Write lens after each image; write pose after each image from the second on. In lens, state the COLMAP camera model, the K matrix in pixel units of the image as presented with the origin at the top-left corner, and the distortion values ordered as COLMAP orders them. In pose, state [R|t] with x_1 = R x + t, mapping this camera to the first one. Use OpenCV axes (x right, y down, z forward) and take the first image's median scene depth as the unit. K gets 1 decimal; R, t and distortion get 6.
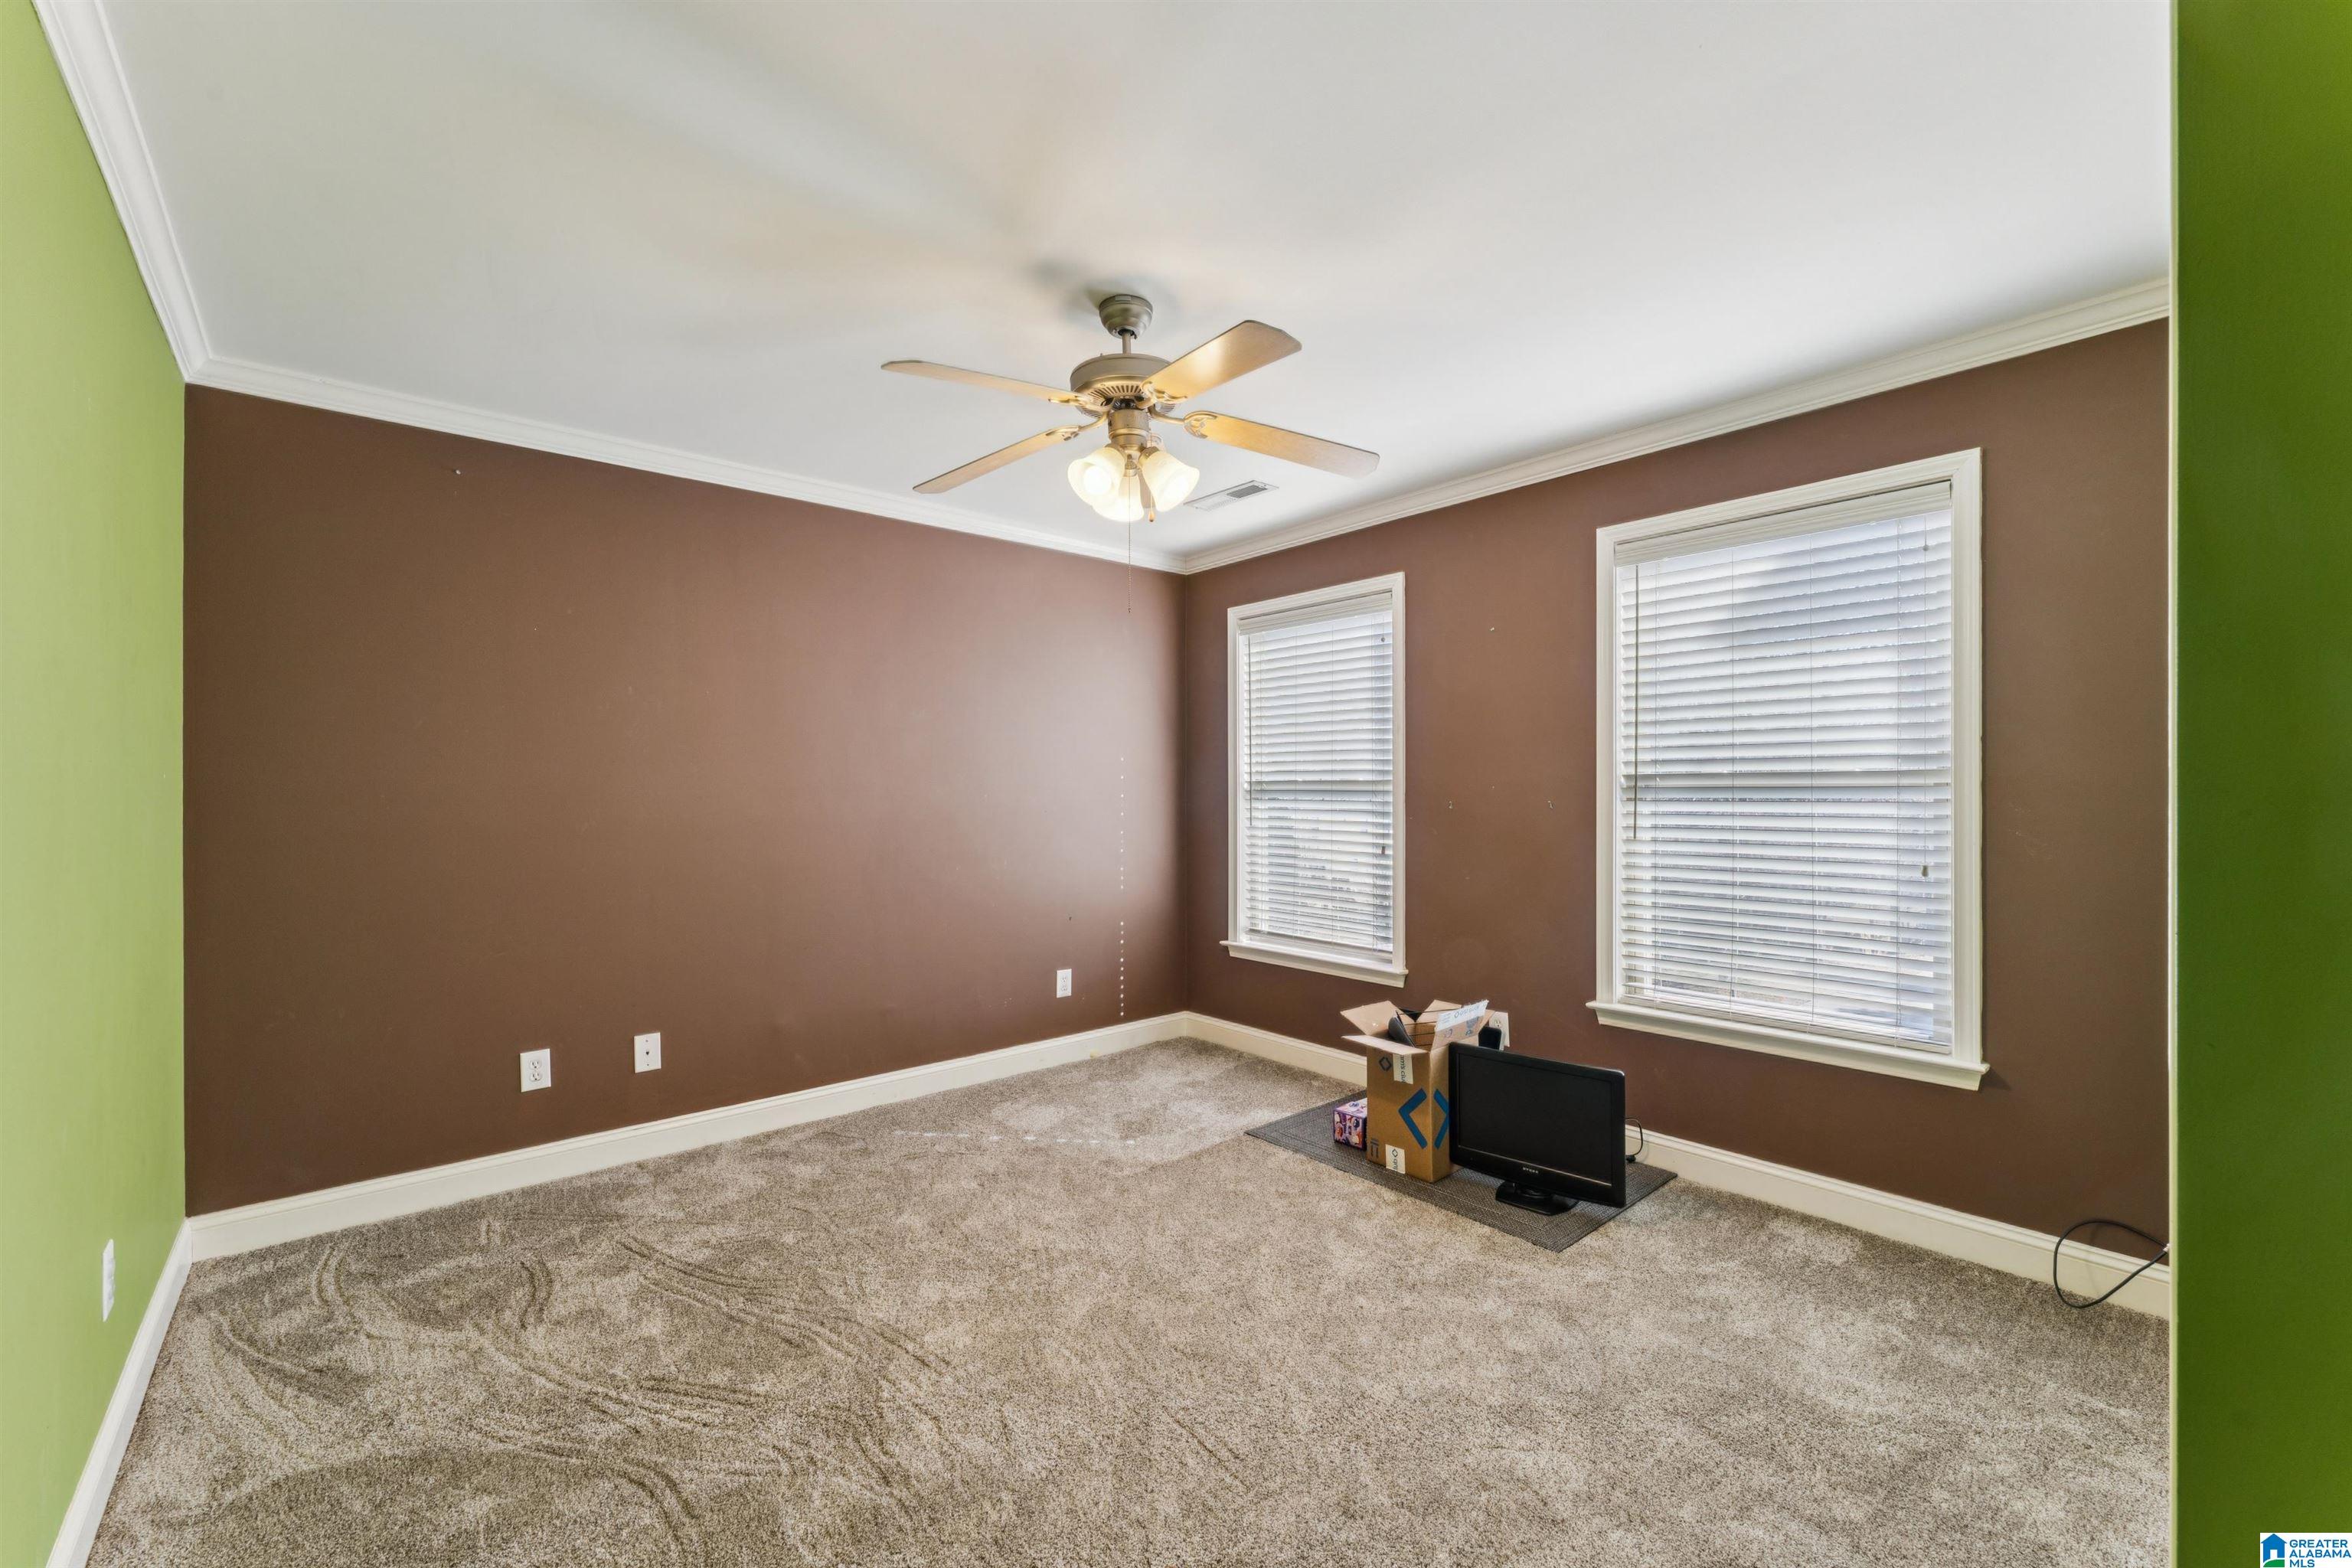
lens RADIAL K [[941.2, 0, 1185.9], [0, 941.2, 789.2], [0, 0, 1]] dist [0.000623, -0.000726]
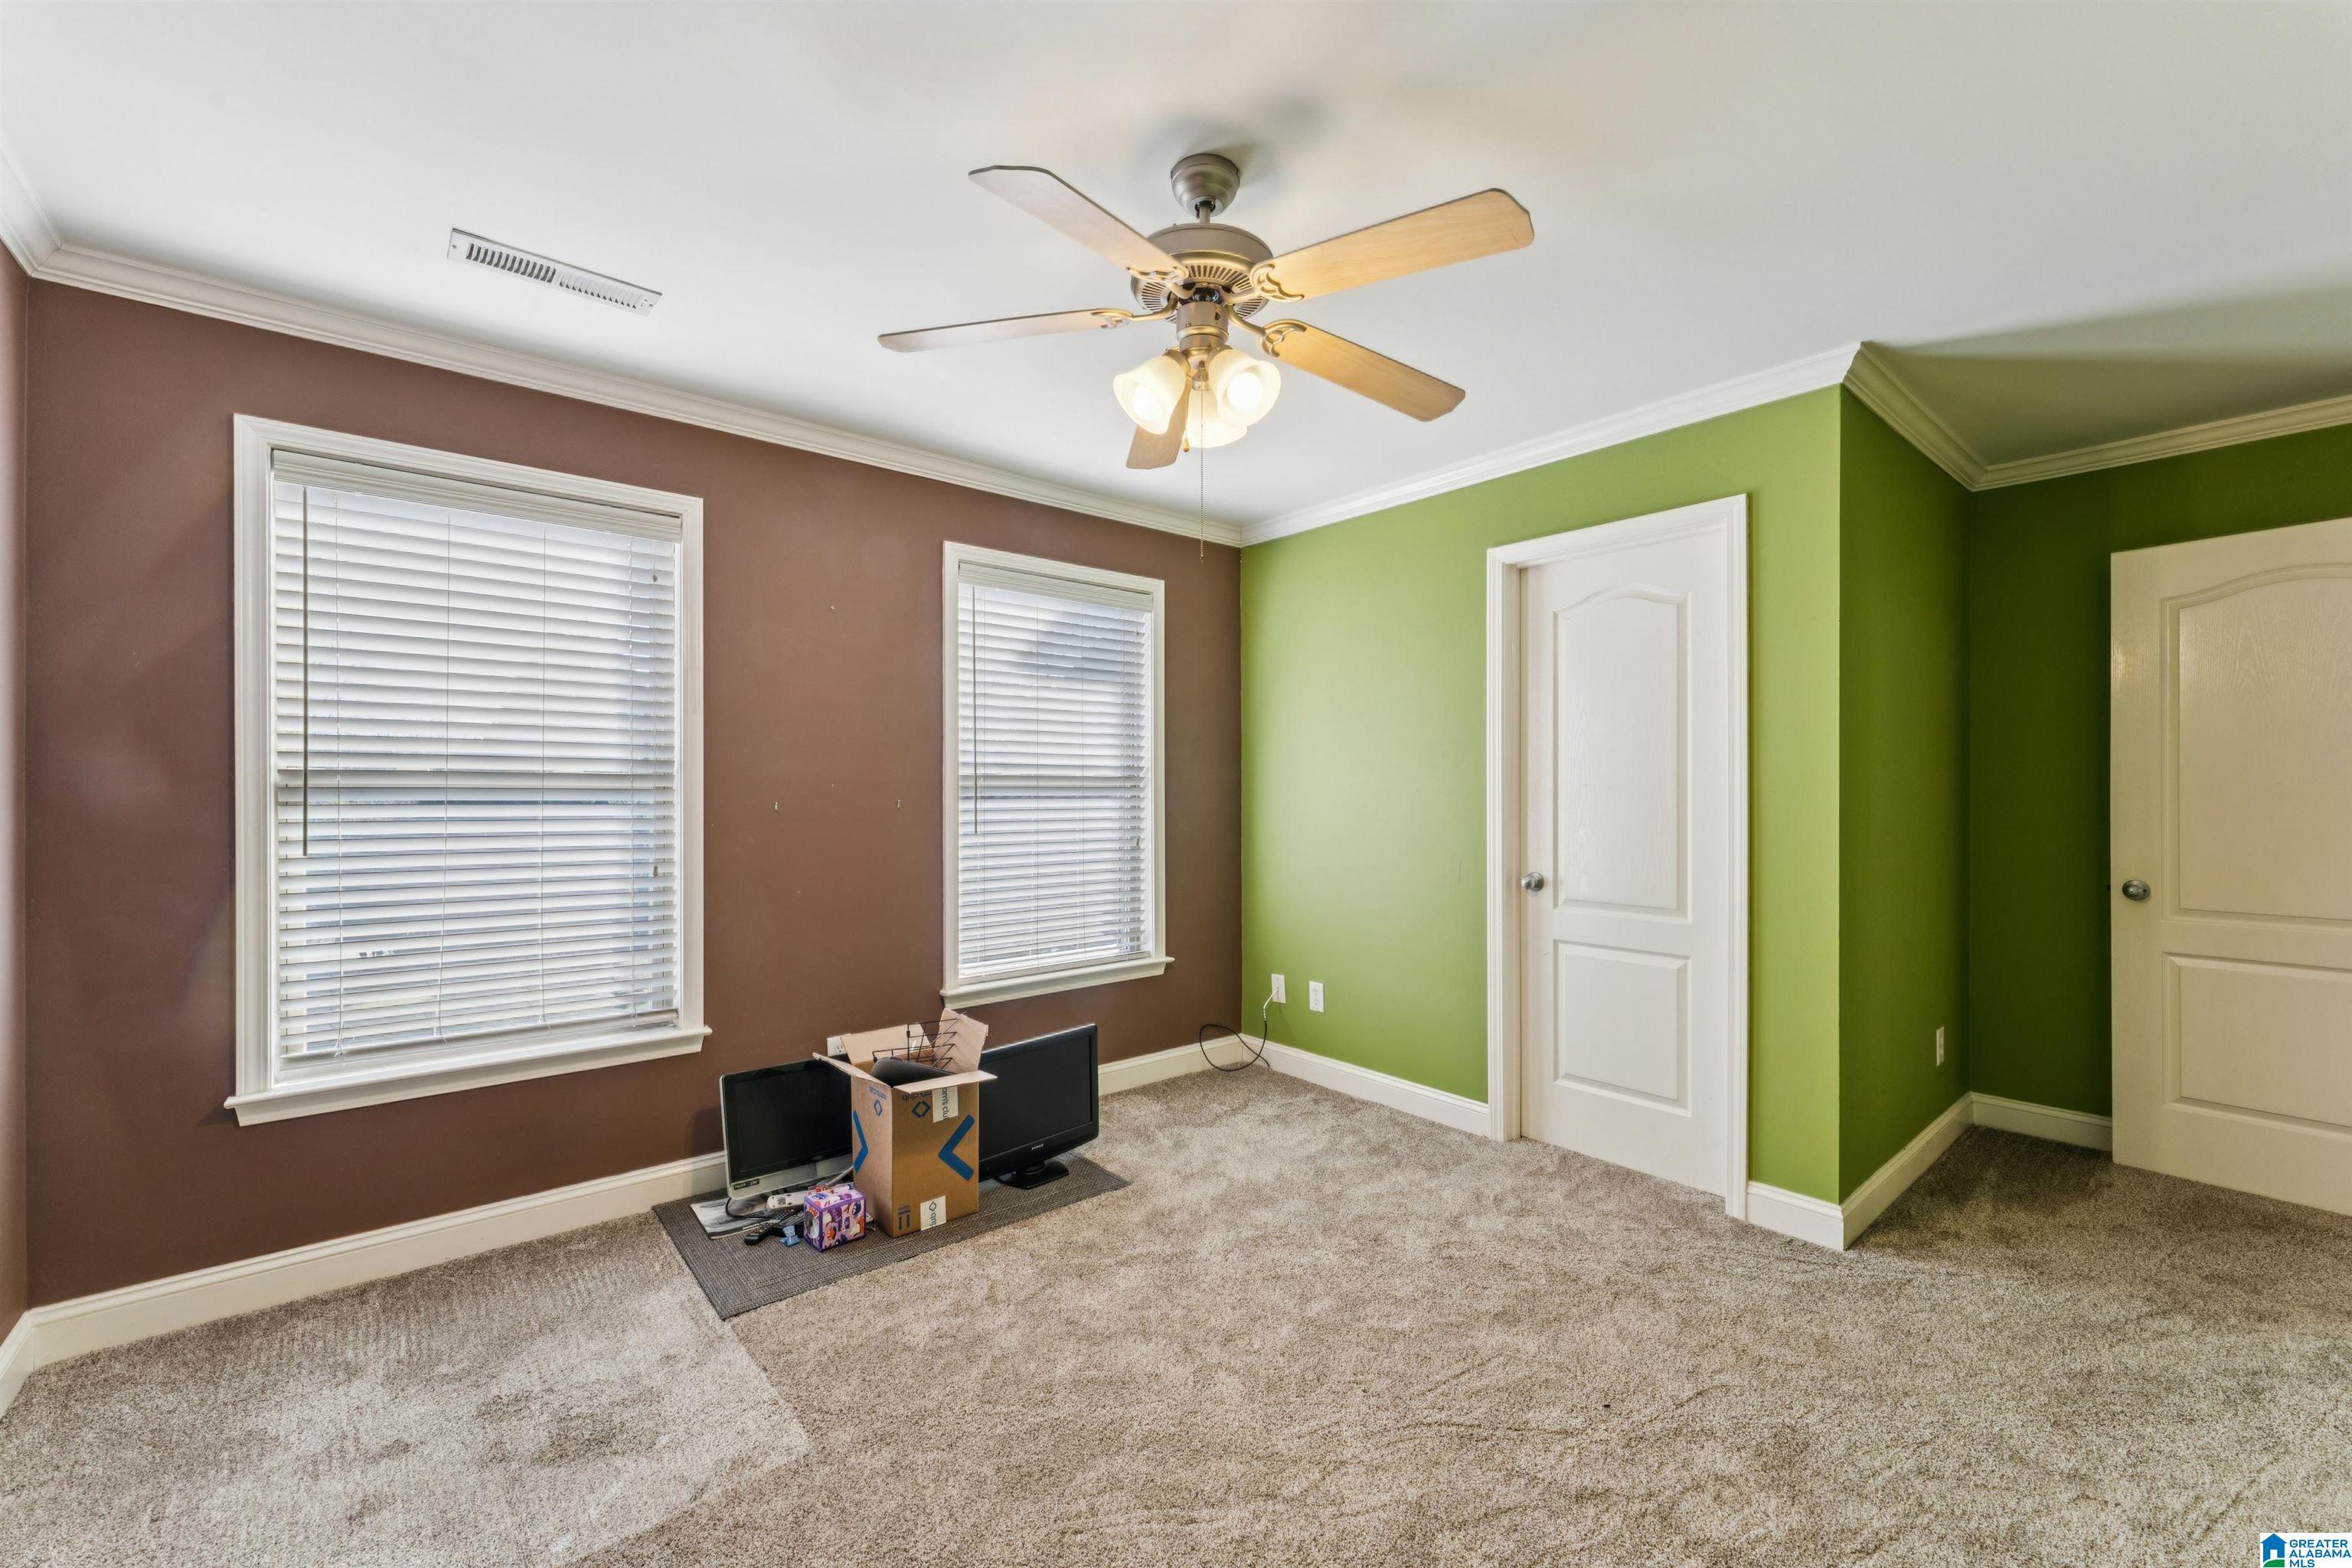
lens RADIAL K [[941.2, 0, 1193.5], [0, 941.2, 794.4], [0, 0, 1]] dist [0.000623, -0.000726]
pose [[0.022530, -0.001875, 0.999744, -0.624038], [-0.000954, 0.999998, 0.001897, 0.004323], [-0.999746, -0.000997, 0.022529, 0.722162]]
